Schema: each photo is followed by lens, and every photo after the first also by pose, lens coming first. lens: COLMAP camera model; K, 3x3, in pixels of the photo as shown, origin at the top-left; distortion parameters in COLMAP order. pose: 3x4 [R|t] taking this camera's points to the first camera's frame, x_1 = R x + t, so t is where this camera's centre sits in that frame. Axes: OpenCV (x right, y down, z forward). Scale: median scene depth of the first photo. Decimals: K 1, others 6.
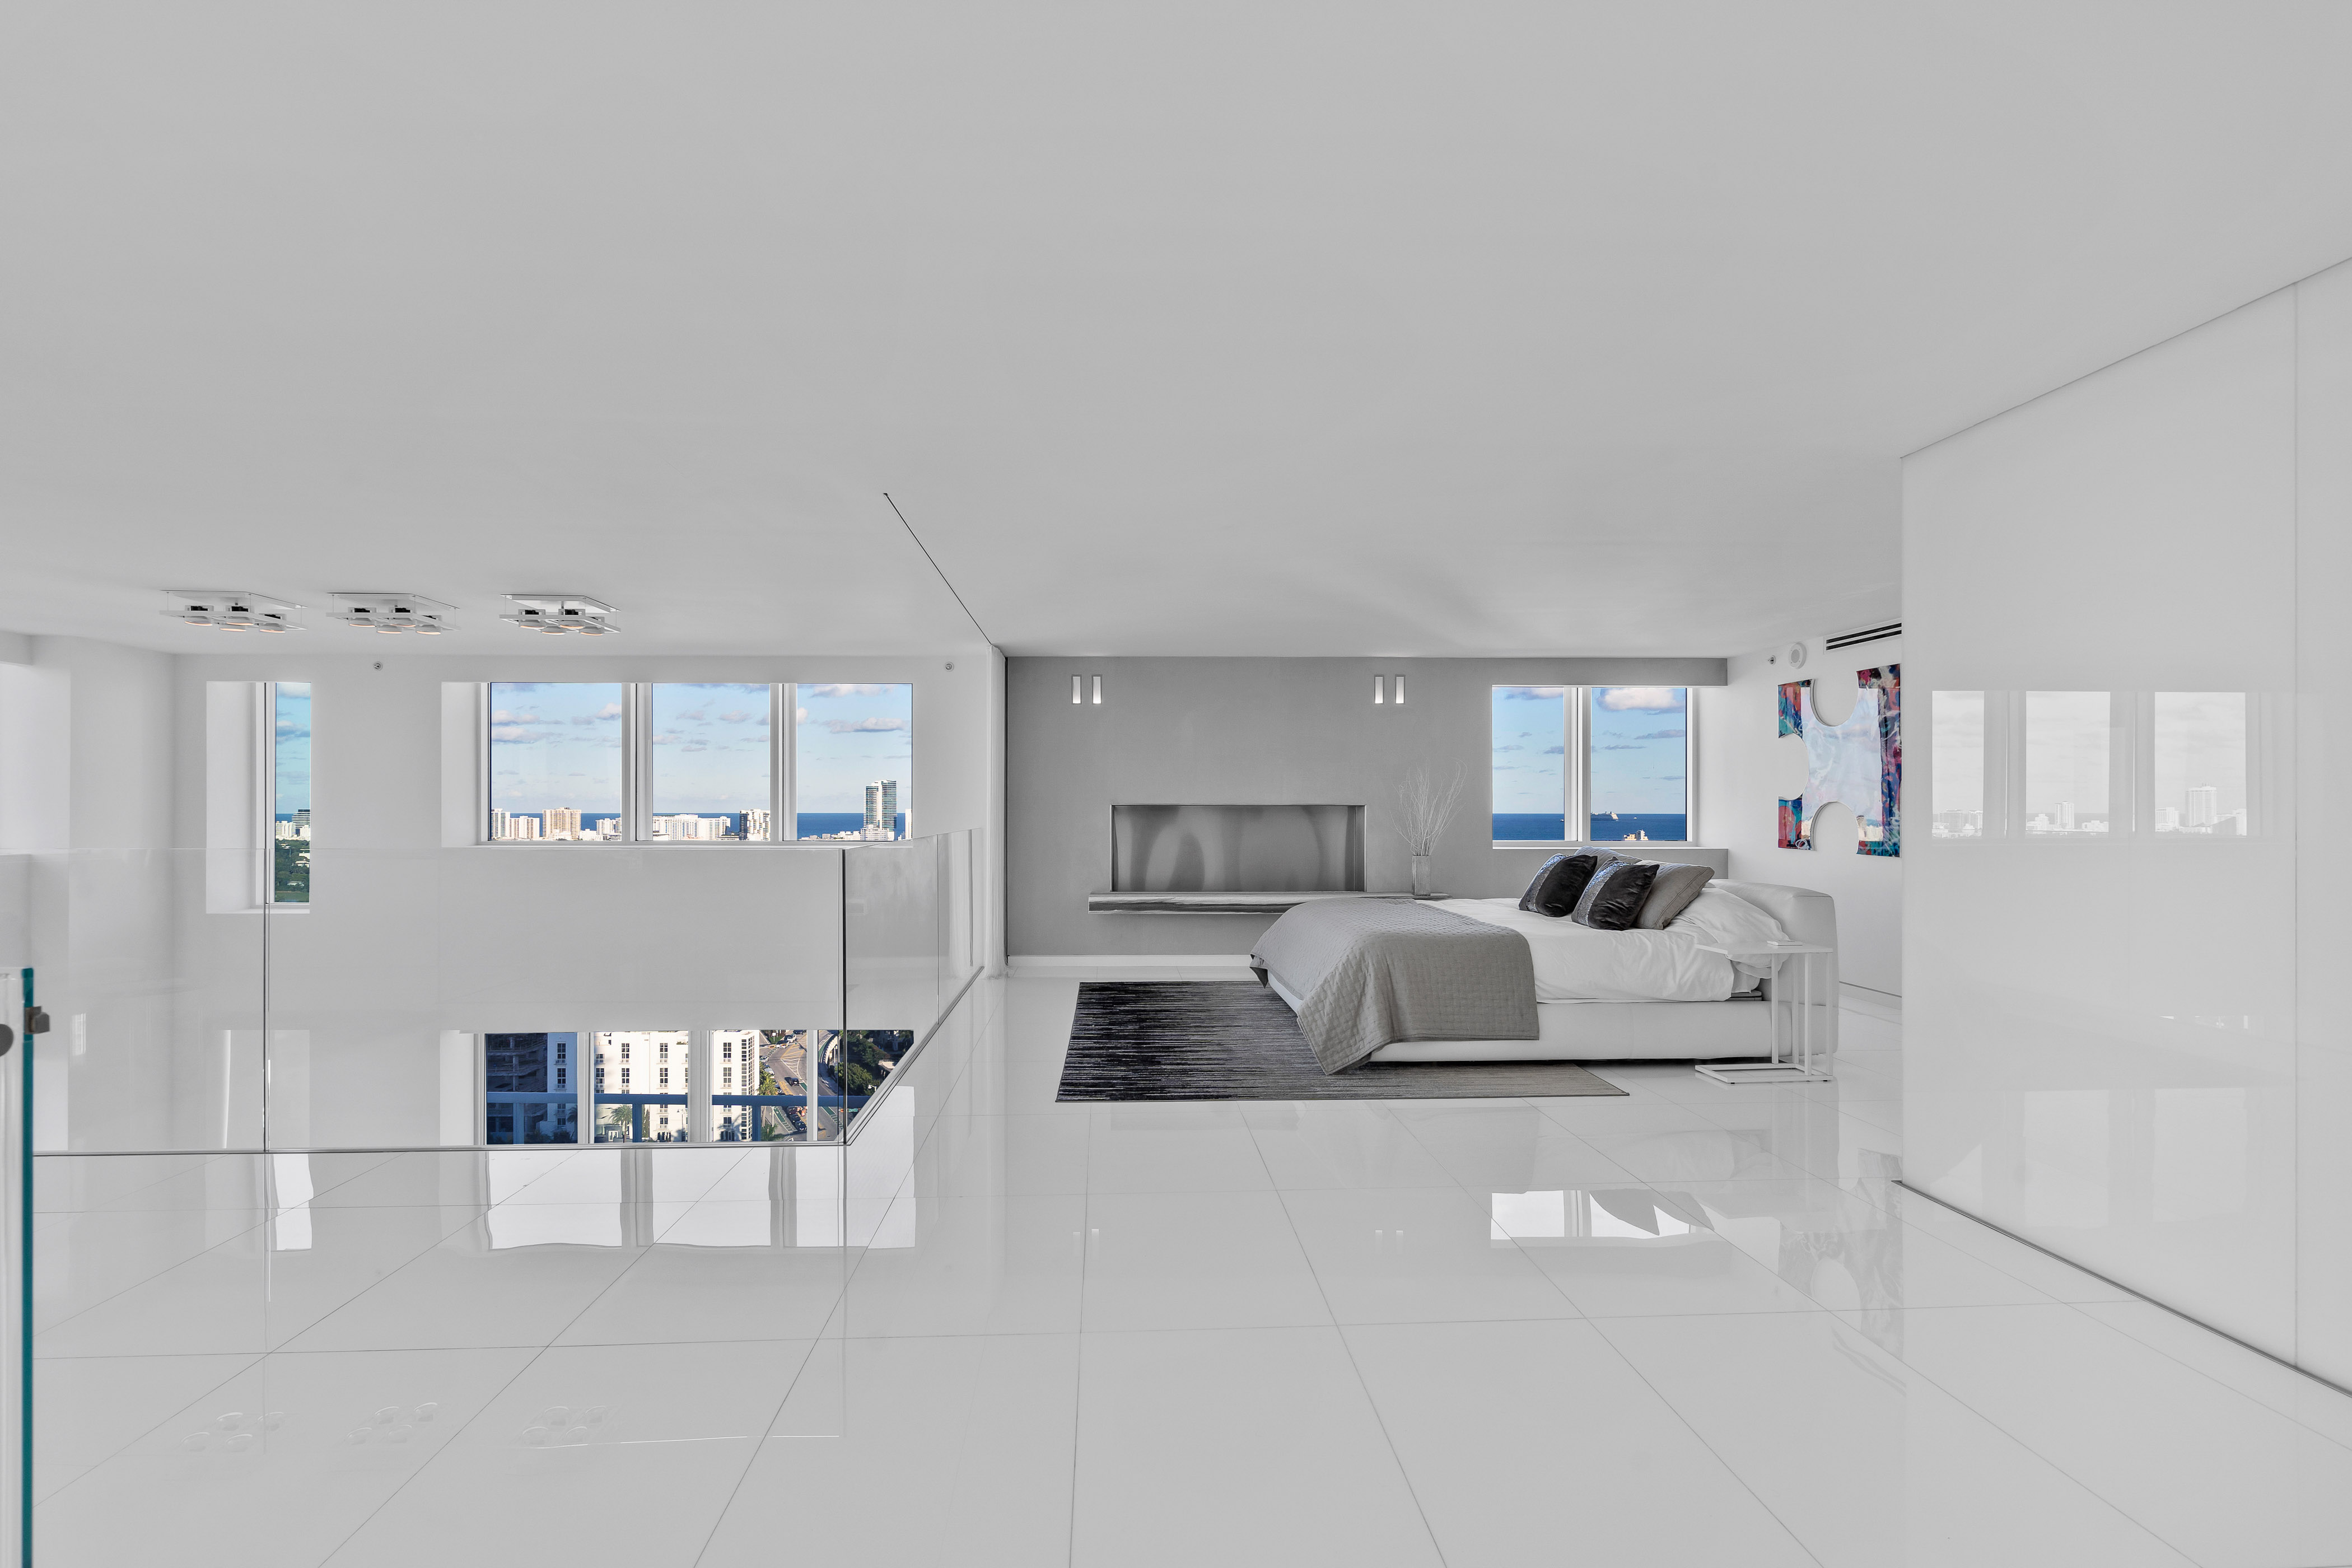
lens RADIAL K [[1085.3, 0, 1159.5], [0, 1085.3, 811.0], [0, 0, 1]] dist [0.002379, 0.000954]
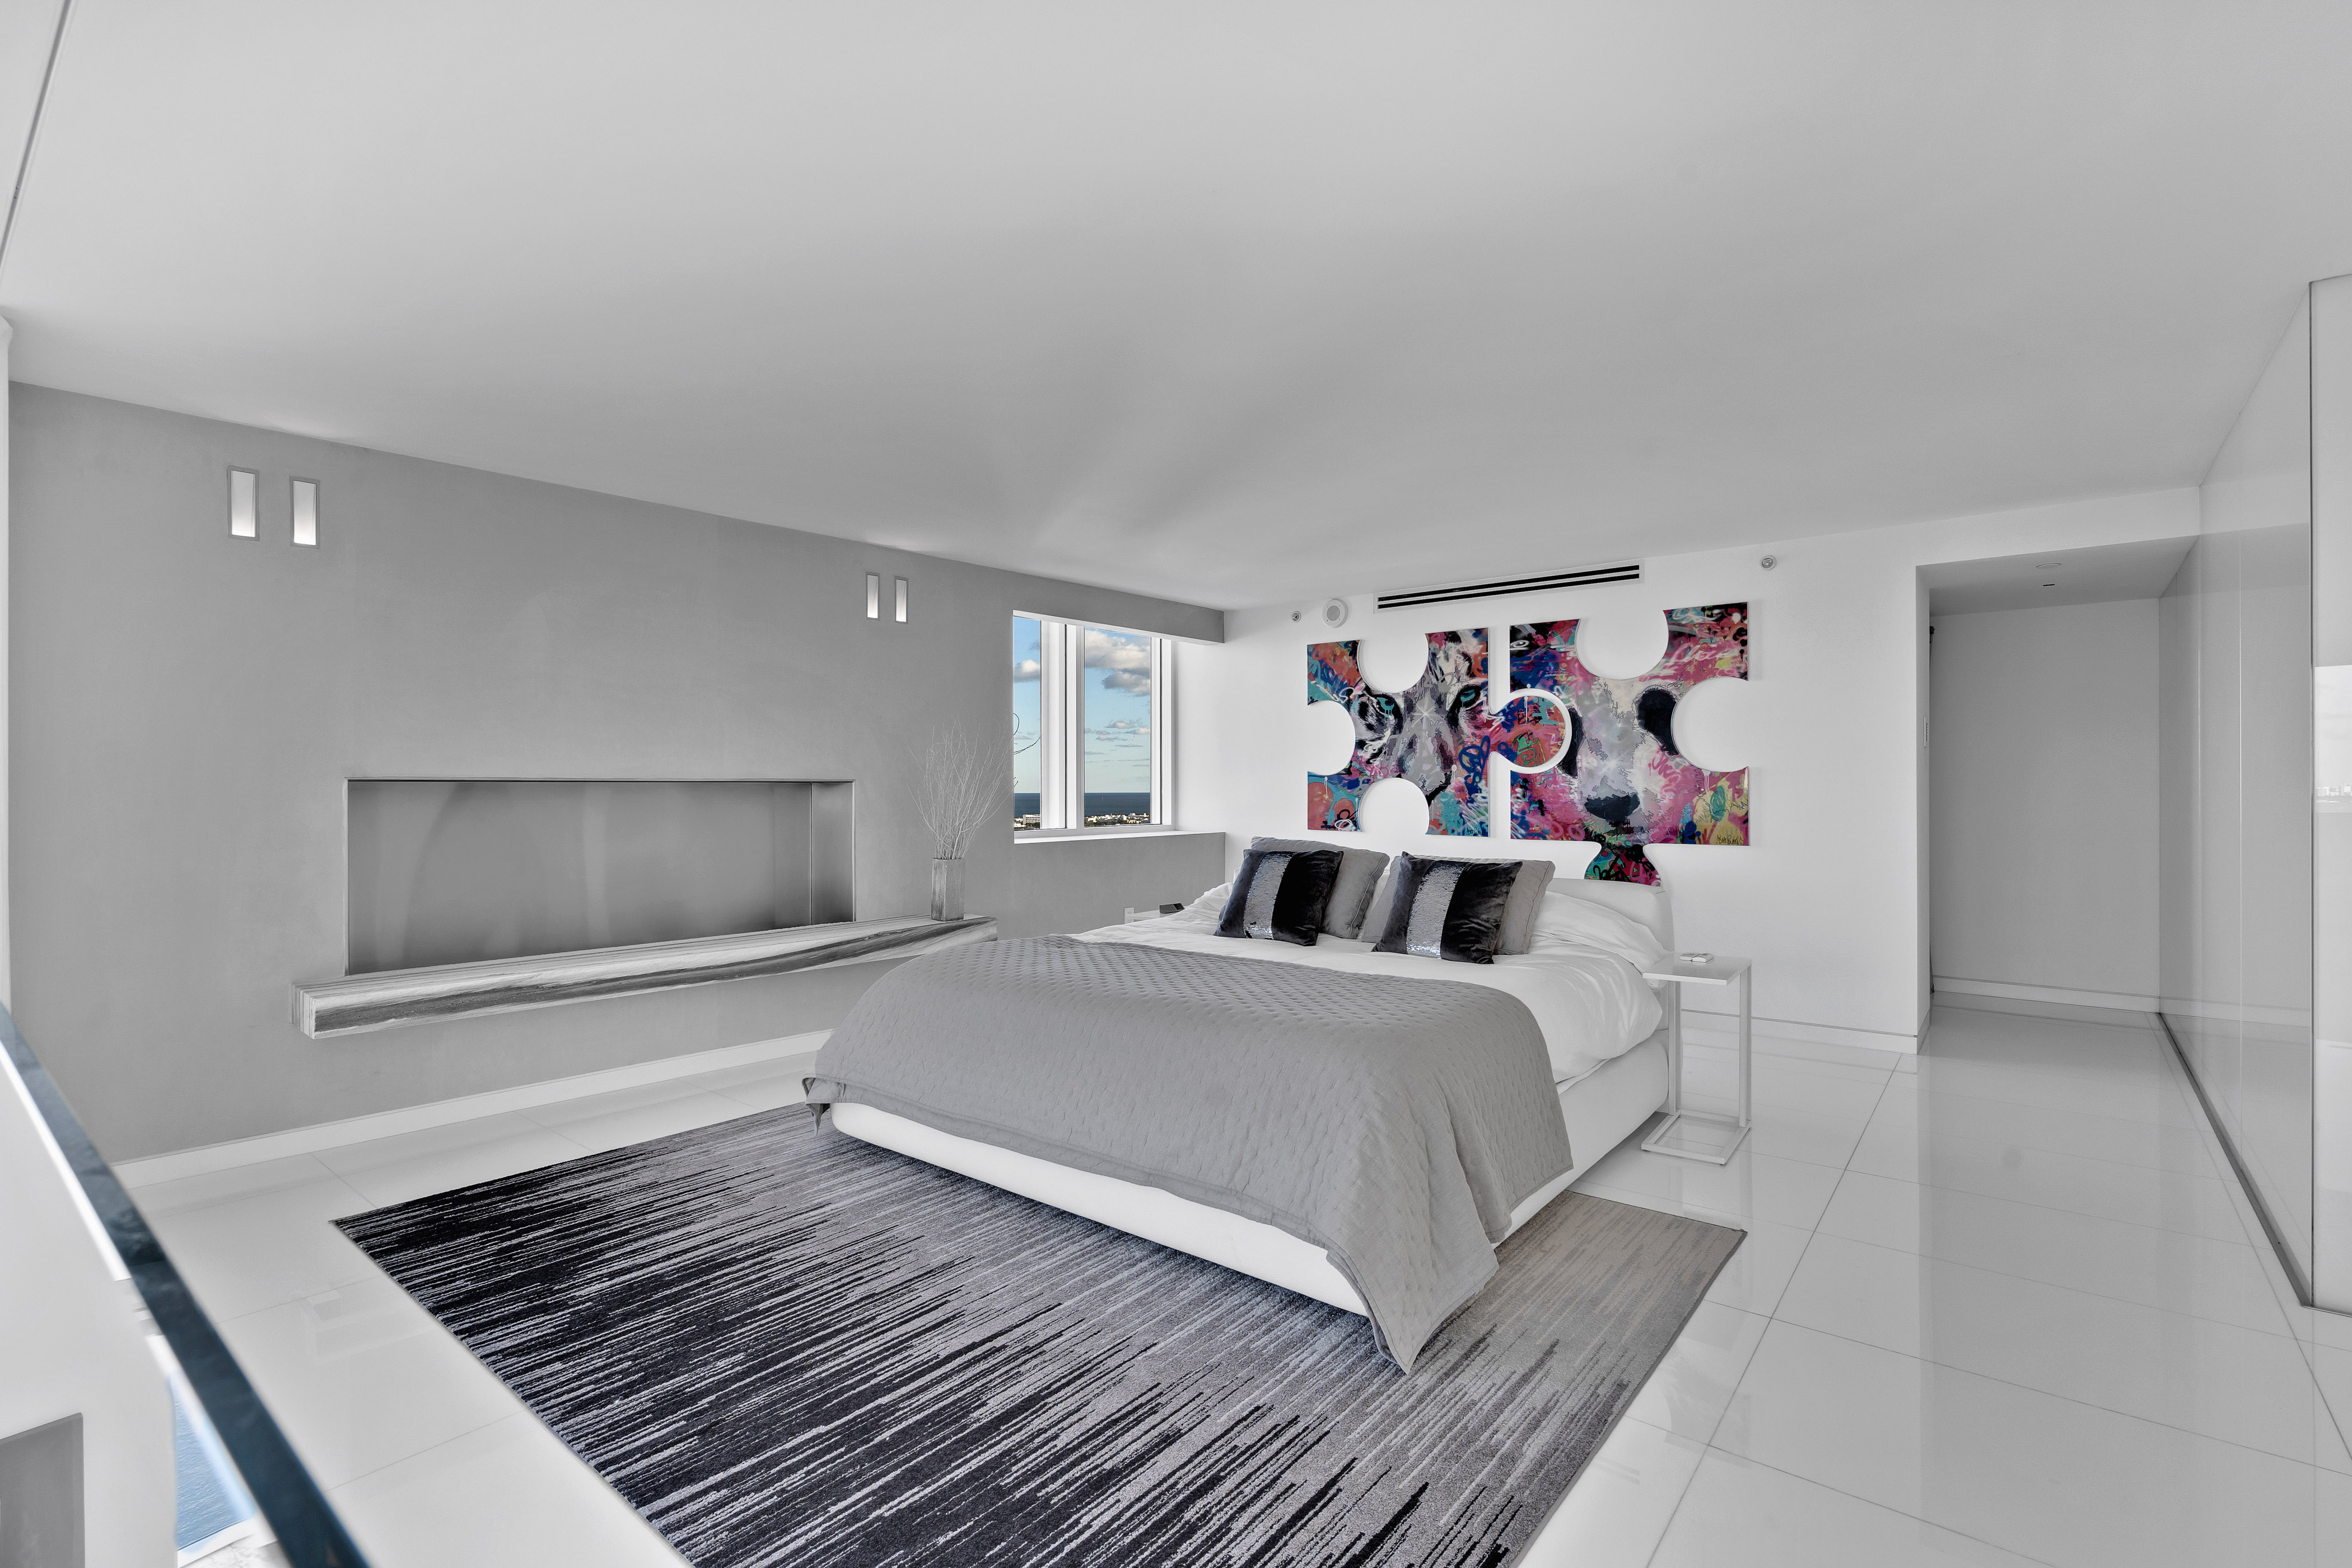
lens RADIAL K [[1085.3, 0, 1165.6], [0, 1085.3, 783.1], [0, 0, 1]] dist [0.002379, 0.000954]
pose [[0.673570, -0.003093, 0.739117, -0.410441], [0.004330, 0.999991, 0.000239, -0.012184], [-0.739110, 0.003039, 0.673577, 1.308074]]
